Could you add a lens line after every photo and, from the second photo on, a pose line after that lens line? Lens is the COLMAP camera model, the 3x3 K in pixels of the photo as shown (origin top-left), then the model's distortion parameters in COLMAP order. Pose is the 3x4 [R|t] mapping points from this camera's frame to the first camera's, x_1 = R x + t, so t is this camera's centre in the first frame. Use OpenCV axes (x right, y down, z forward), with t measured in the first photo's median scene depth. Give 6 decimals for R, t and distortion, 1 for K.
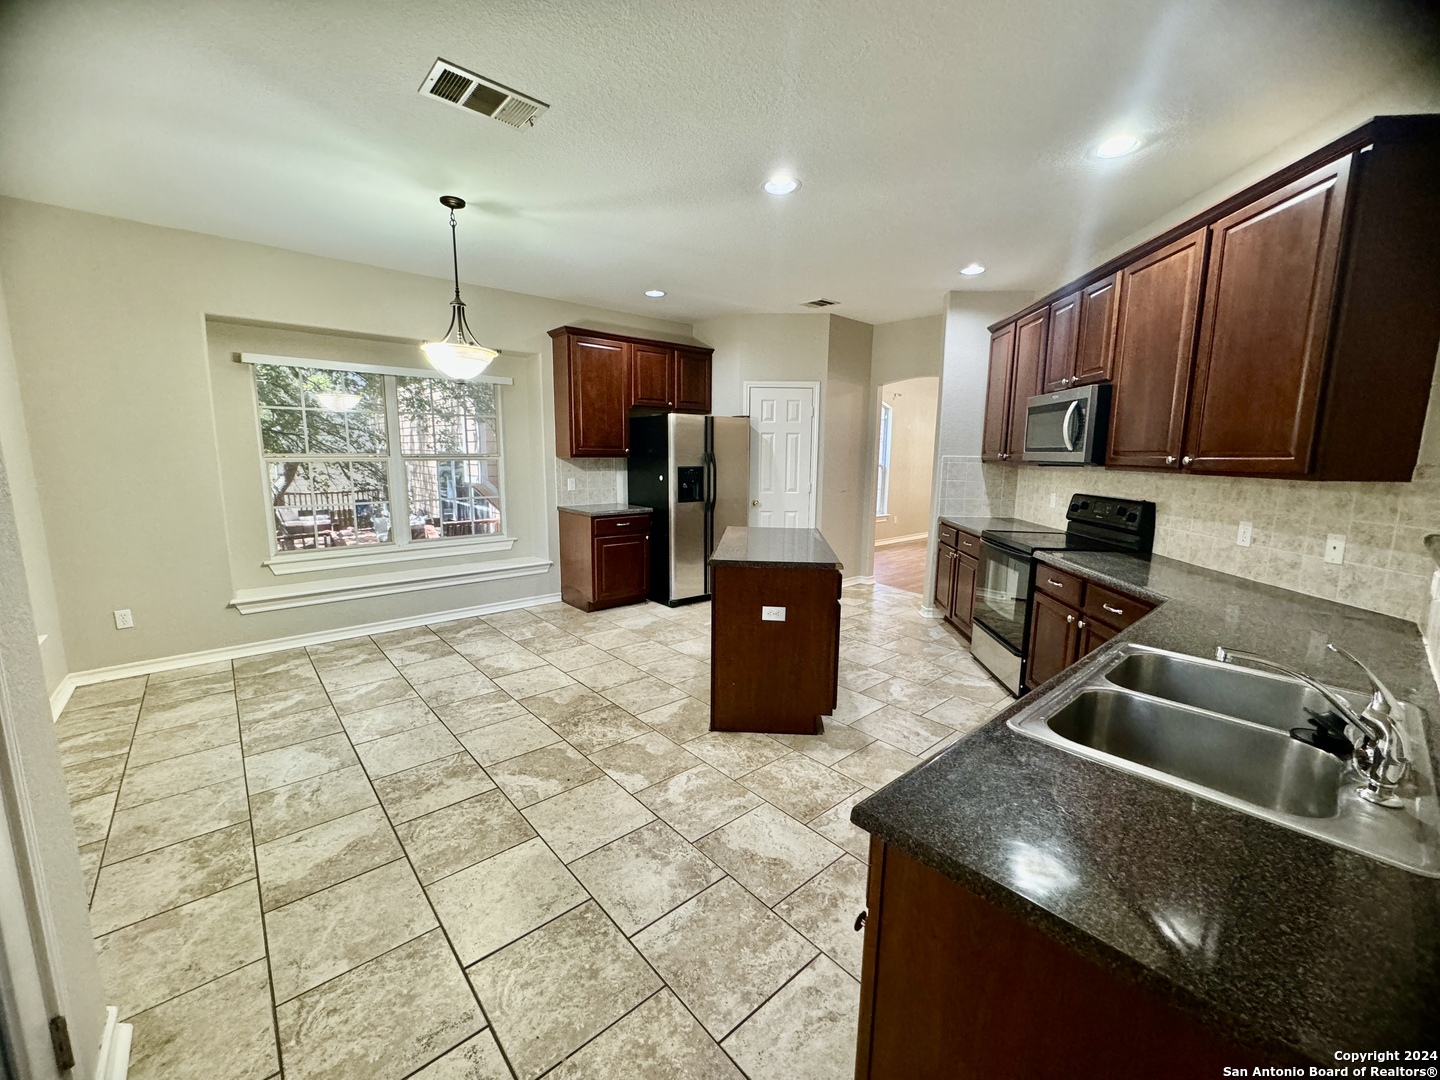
lens RADIAL K [[576.0, 0, 719.1], [0, 576.0, 540.8], [0, 0, 1]] dist [0.000131, 0.000182]
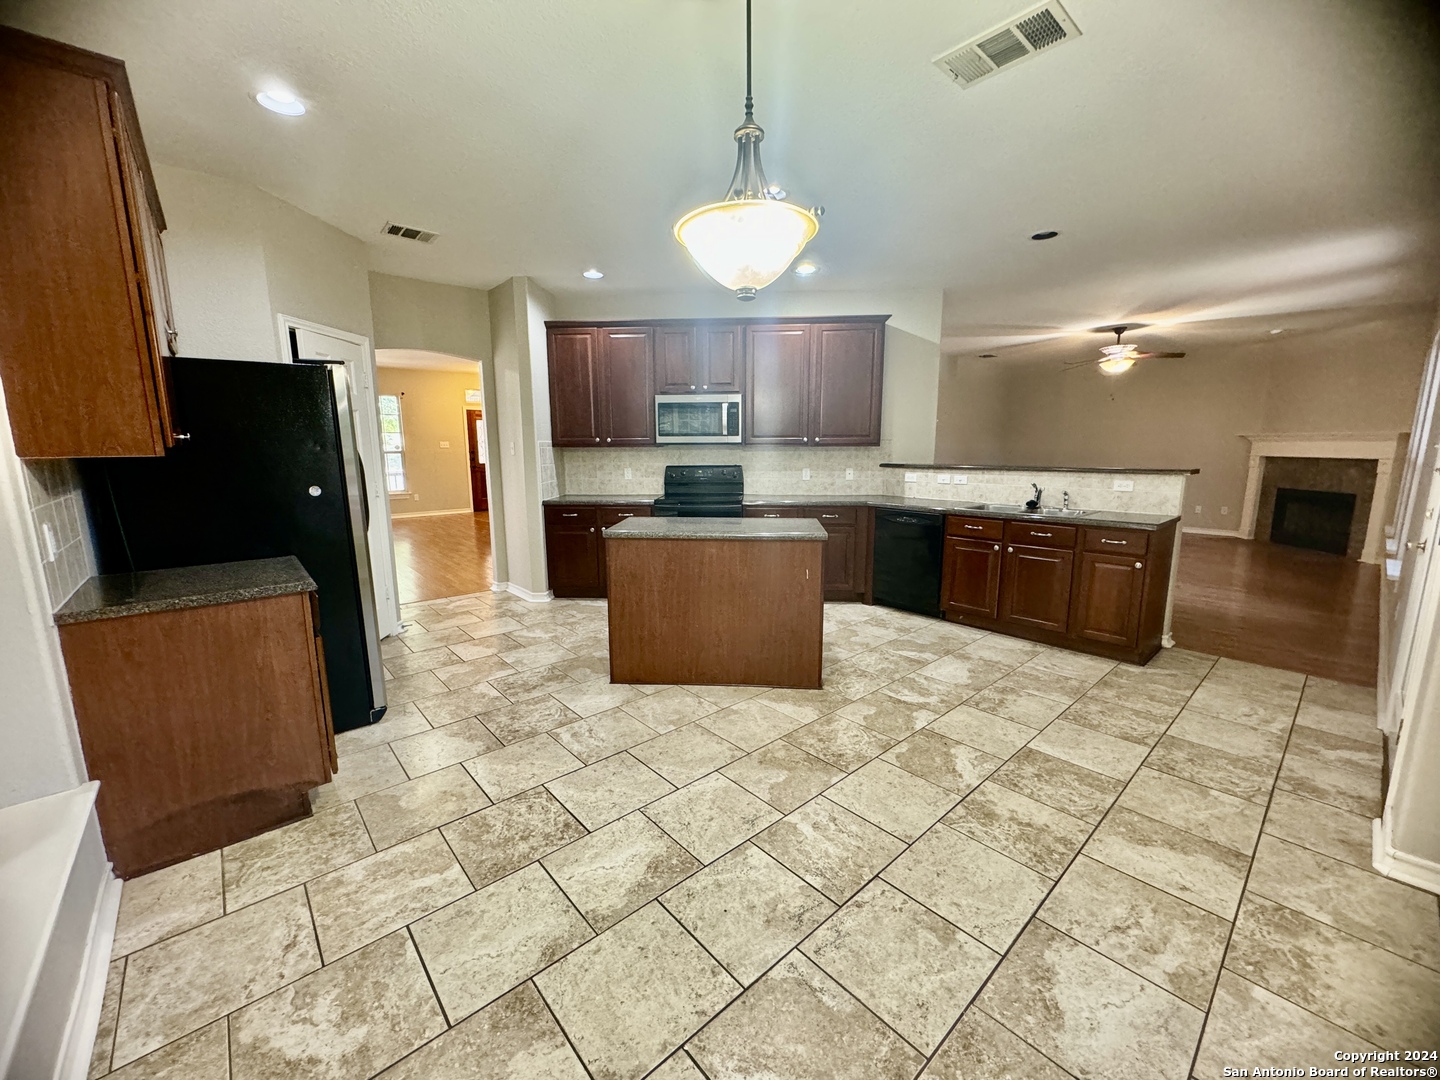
lens RADIAL K [[576.0, 0, 719.0], [0, 576.0, 539.9], [0, 0, 1]] dist [0.000131, 0.000182]
pose [[-0.005186, -0.178081, 0.984002, -1.322210], [0.158824, 0.971378, 0.176634, -0.220814], [-0.987293, 0.157199, 0.023246, 1.416351]]
